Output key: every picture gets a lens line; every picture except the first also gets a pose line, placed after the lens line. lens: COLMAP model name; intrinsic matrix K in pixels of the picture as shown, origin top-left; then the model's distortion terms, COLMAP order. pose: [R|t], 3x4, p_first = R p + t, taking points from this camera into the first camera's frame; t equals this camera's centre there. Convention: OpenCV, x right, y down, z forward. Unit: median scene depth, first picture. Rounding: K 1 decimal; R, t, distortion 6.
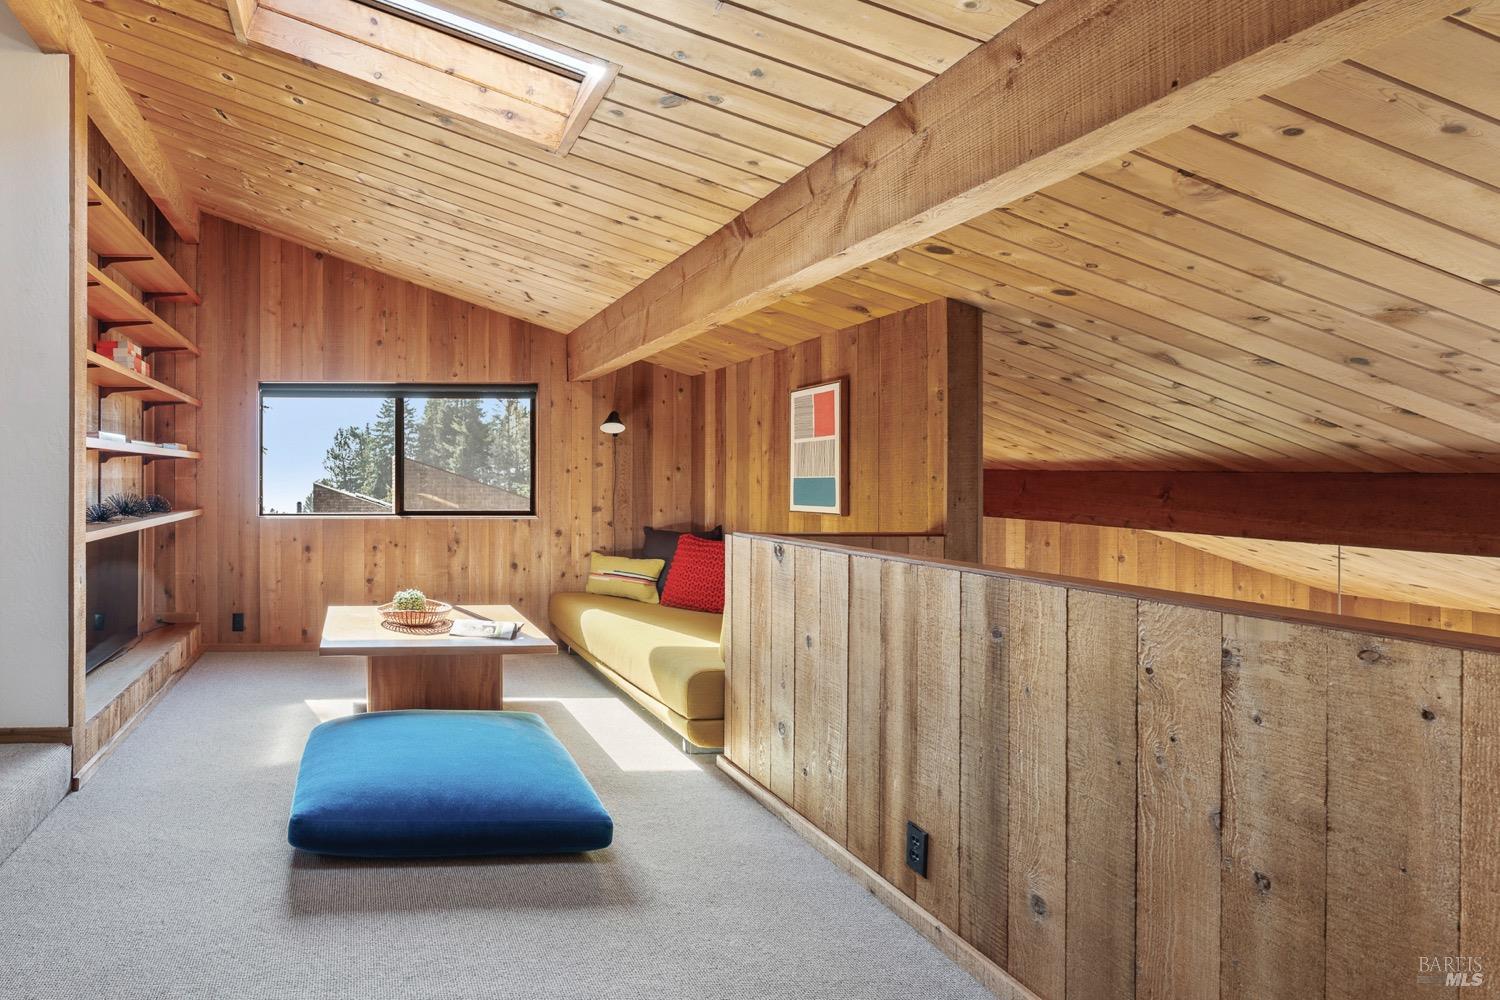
lens RADIAL K [[676.3, 0, 745.6], [0, 676.3, 488.4], [0, 0, 1]] dist [-0.002815, -0.000240]
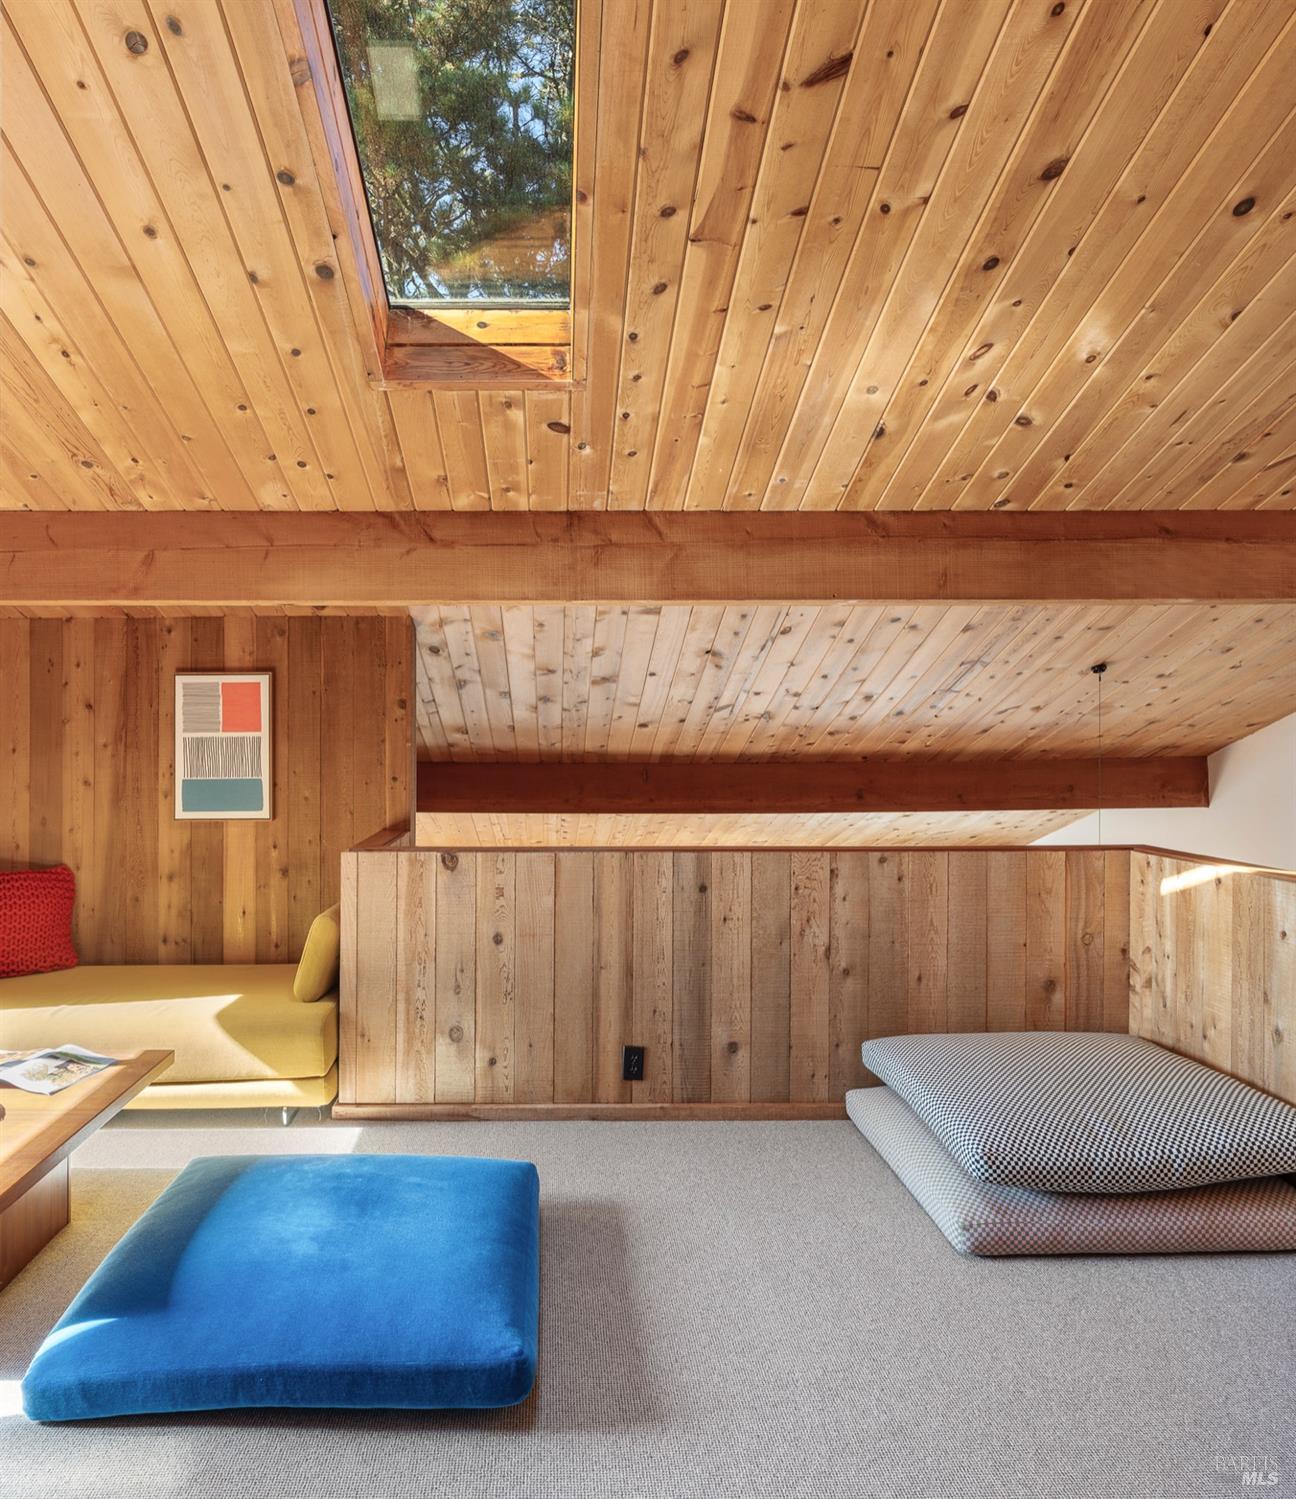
lens RADIAL K [[580.7, 0, 647.5], [0, 580.7, 770.0], [0, 0, 1]] dist [0.000904, 0.000053]
pose [[0.471370, -0.007817, 0.881901, -0.333458], [0.012653, 0.999918, 0.002100, -0.024237], [-0.881845, 0.010169, 0.471430, 0.186181]]
